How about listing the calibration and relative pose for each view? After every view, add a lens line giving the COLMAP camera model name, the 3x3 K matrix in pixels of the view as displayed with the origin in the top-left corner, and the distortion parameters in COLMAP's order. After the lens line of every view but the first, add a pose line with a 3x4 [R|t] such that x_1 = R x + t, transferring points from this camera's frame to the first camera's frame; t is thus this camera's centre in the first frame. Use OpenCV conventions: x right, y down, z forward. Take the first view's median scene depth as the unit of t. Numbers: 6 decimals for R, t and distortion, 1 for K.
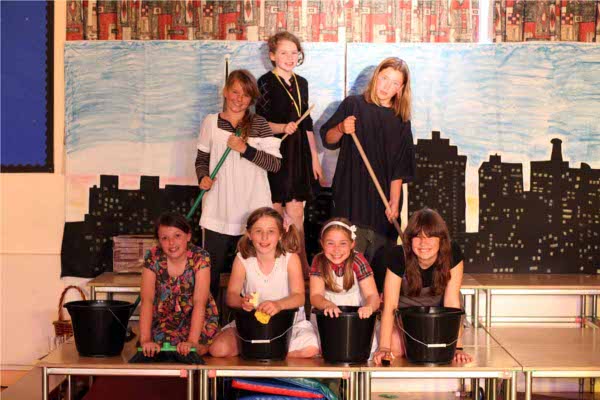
lens RADIAL K [[1485.8, 0, 300.0], [0, 1485.8, 200.0], [0, 0, 1]] dist [-0.077735, -1.371357]
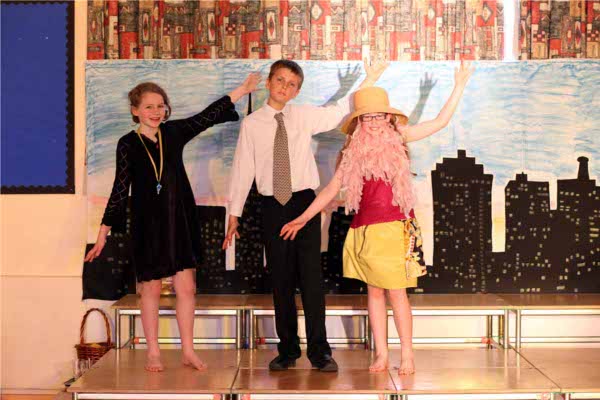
lens RADIAL K [[1485.8, 0, 300.0], [0, 1485.8, 200.0], [0, 0, 1]] dist [-0.077735, -1.371357]
pose [[0.999980, -0.005055, 0.003878, -0.020130], [0.005103, 0.999911, -0.012339, -0.001274], [-0.003816, 0.012359, 0.999916, 0.011752]]
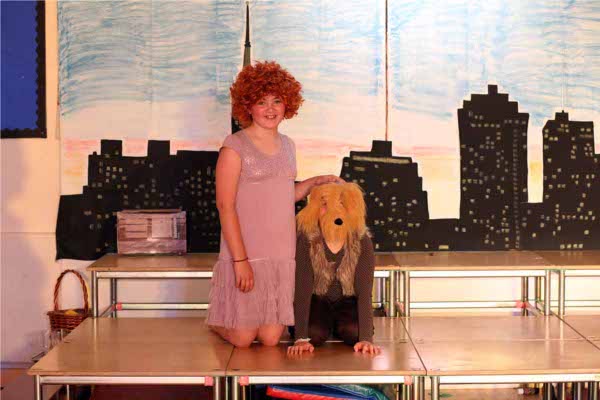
lens RADIAL K [[1485.8, 0, 300.0], [0, 1485.8, 200.0], [0, 0, 1]] dist [-0.077735, -1.371357]
pose [[0.999948, -0.009799, 0.002945, -0.022661], [0.009736, 0.999735, 0.020839, 0.001137], [-0.003149, -0.020809, 0.999779, 0.144121]]
